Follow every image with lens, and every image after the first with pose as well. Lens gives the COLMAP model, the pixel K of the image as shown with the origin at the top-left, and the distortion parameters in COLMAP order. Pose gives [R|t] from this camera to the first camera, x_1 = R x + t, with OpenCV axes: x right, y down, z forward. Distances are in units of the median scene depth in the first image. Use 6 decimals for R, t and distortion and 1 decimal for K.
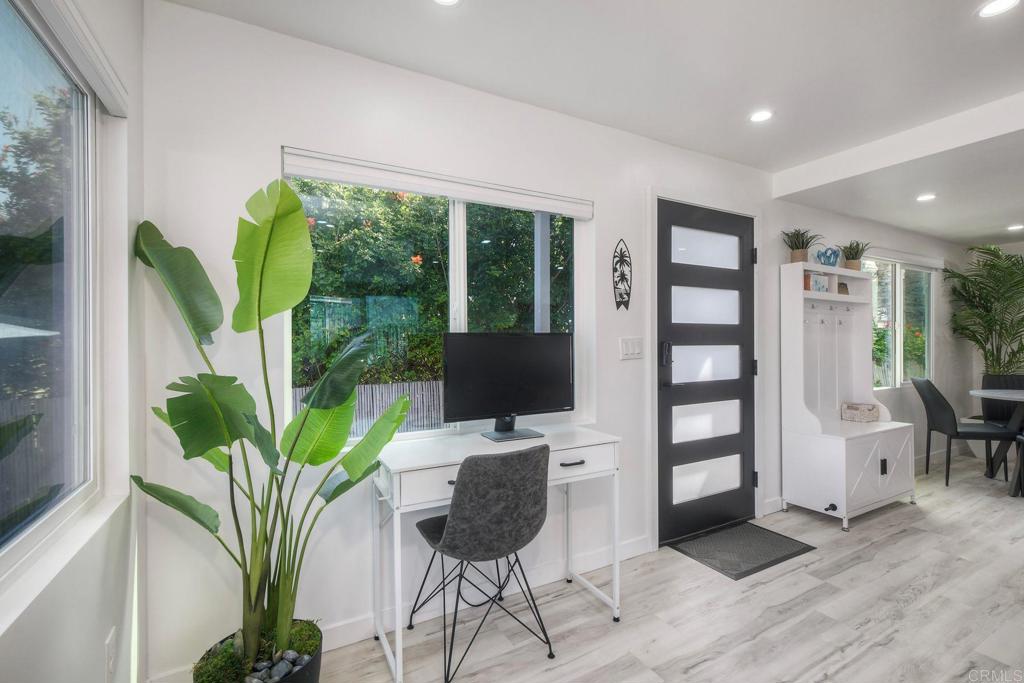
lens RADIAL K [[455.3, 0, 512.0], [0, 455.3, 341.5], [0, 0, 1]] dist [0.000076, 0.000288]
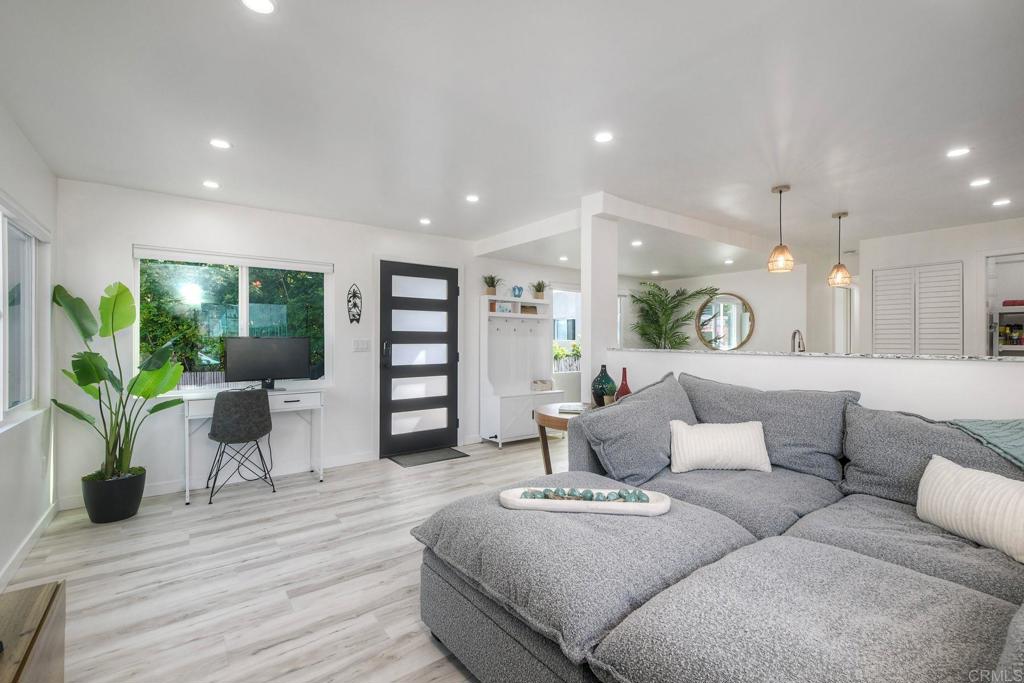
lens RADIAL K [[454.3, 0, 513.1], [0, 454.3, 339.4], [0, 0, 1]] dist [0.001275, 0.000037]
pose [[0.989597, 0.006307, 0.143730, 0.570432], [-0.005933, 0.999978, -0.003030, -0.005880], [-0.143746, 0.002146, 0.989612, -0.806302]]
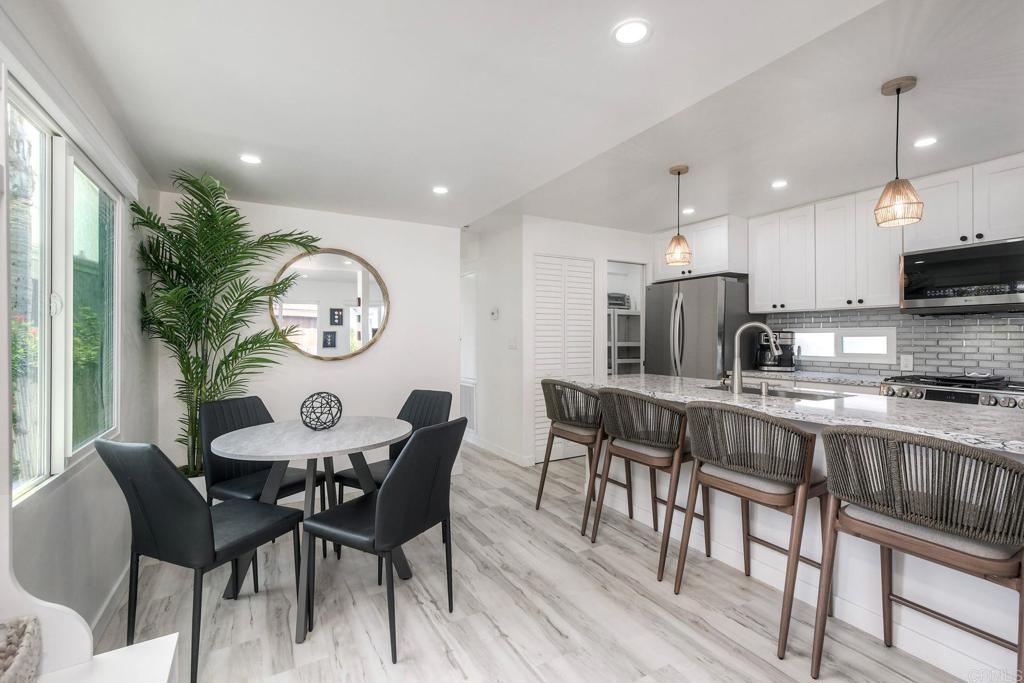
lens RADIAL K [[456.9, 0, 519.5], [0, 456.9, 336.8], [0, 0, 1]] dist [-0.001340, -0.000209]
pose [[-0.016578, 0.007721, 0.999833, 0.739327], [0.000776, 0.999970, -0.007710, -0.008840], [-0.999862, 0.000648, -0.016584, 0.990558]]
